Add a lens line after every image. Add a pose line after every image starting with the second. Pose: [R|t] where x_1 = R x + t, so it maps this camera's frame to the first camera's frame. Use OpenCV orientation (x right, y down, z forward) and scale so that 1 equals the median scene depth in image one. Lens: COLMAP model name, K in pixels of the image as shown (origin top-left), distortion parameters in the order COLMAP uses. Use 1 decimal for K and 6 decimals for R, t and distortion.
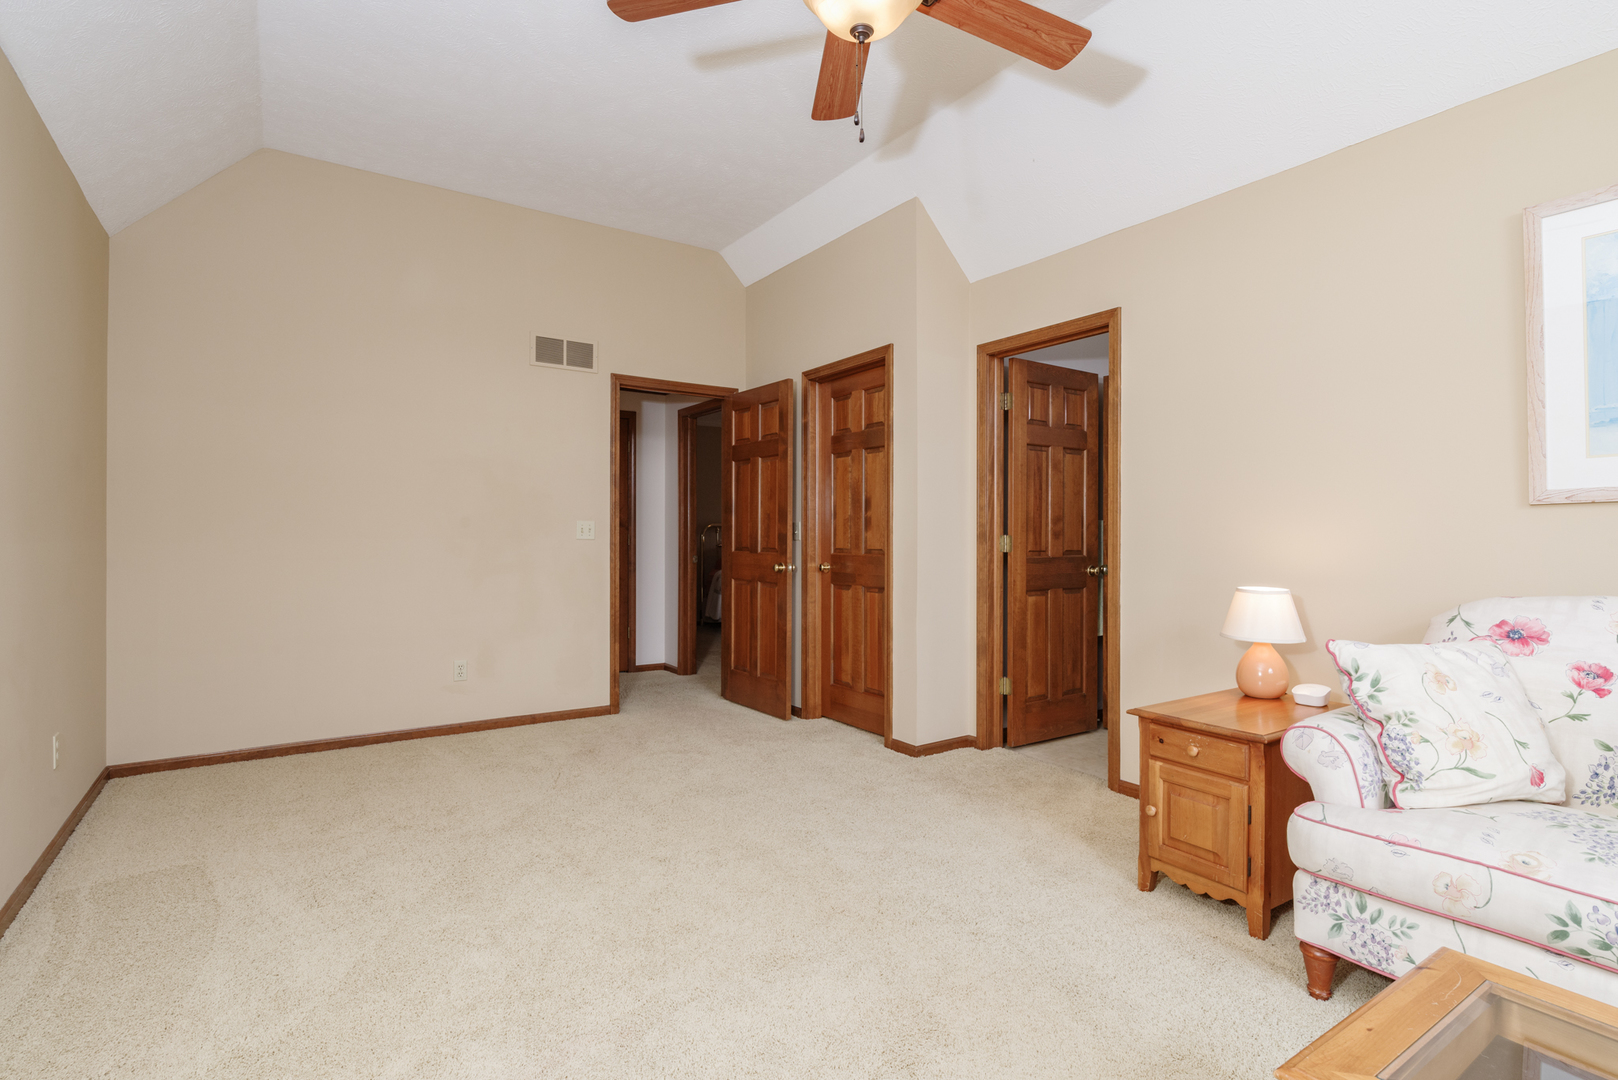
lens RADIAL K [[798.3, 0, 808.7], [0, 798.3, 537.6], [0, 0, 1]] dist [-0.000753, -0.000093]
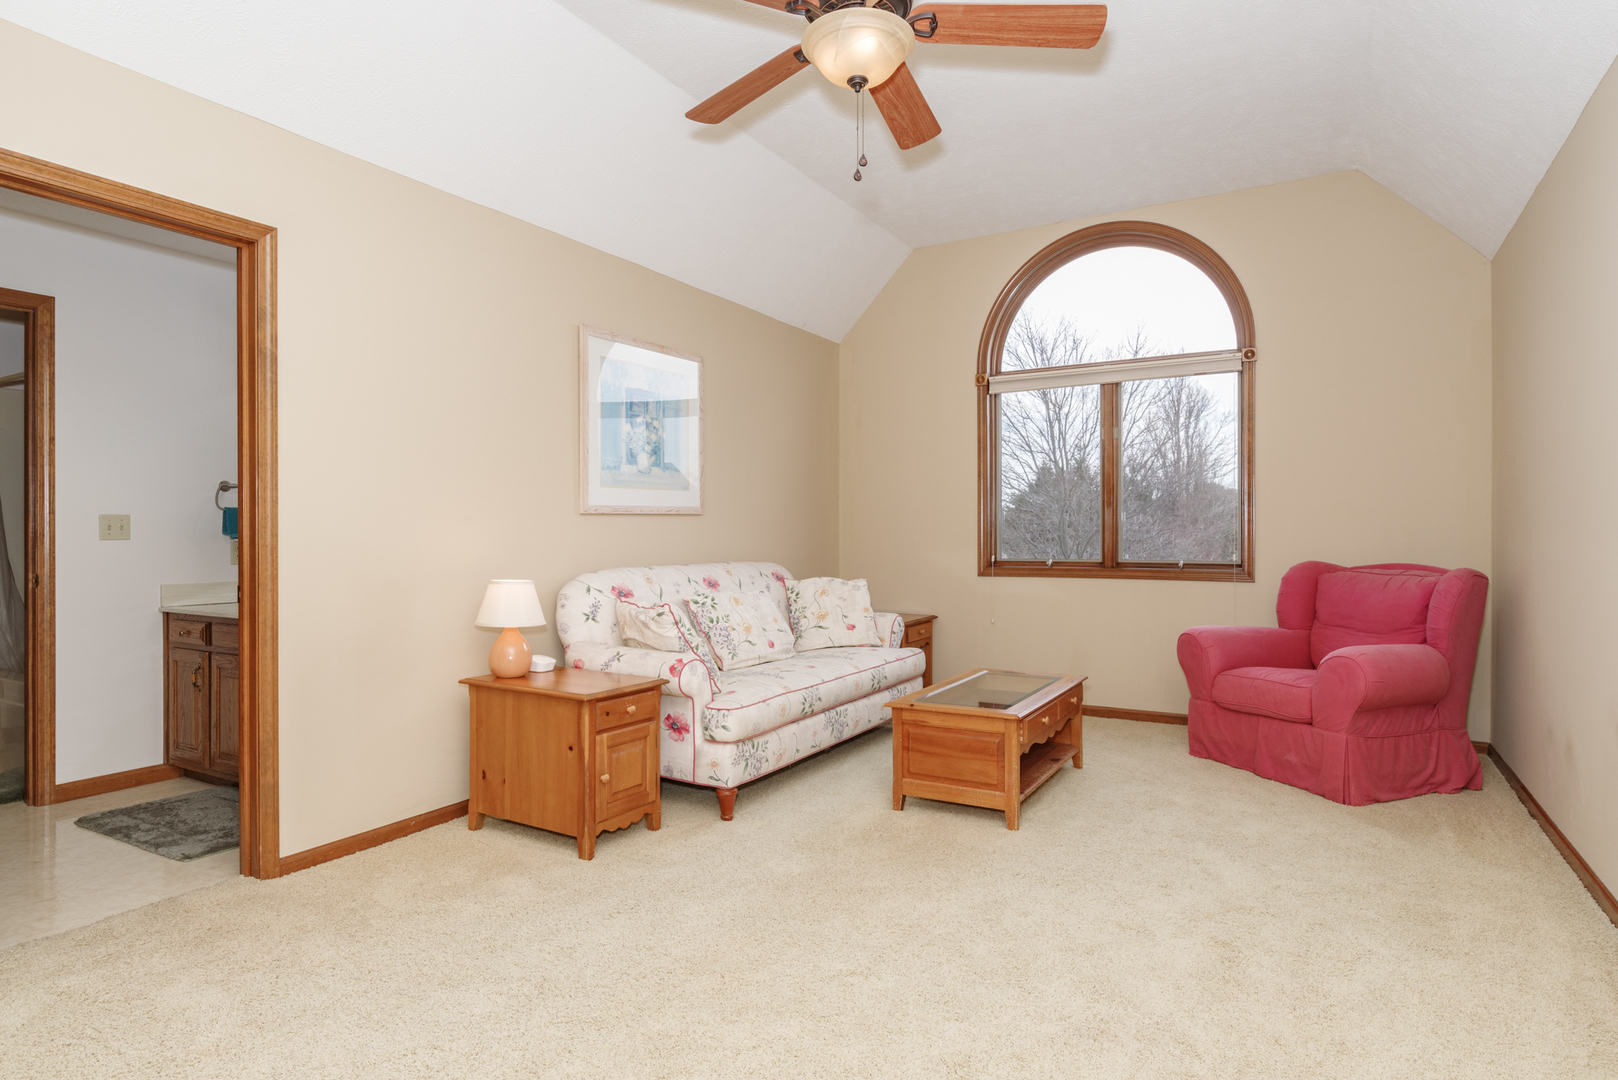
lens RADIAL K [[867.6, 0, 812.5], [0, 867.6, 537.9], [0, 0, 1]] dist [0.002282, 0.000595]
pose [[-0.427300, -0.004629, 0.904098, -0.885729], [0.006616, 0.999944, 0.008246, -0.005427], [-0.904086, 0.009505, -0.427245, 1.391935]]
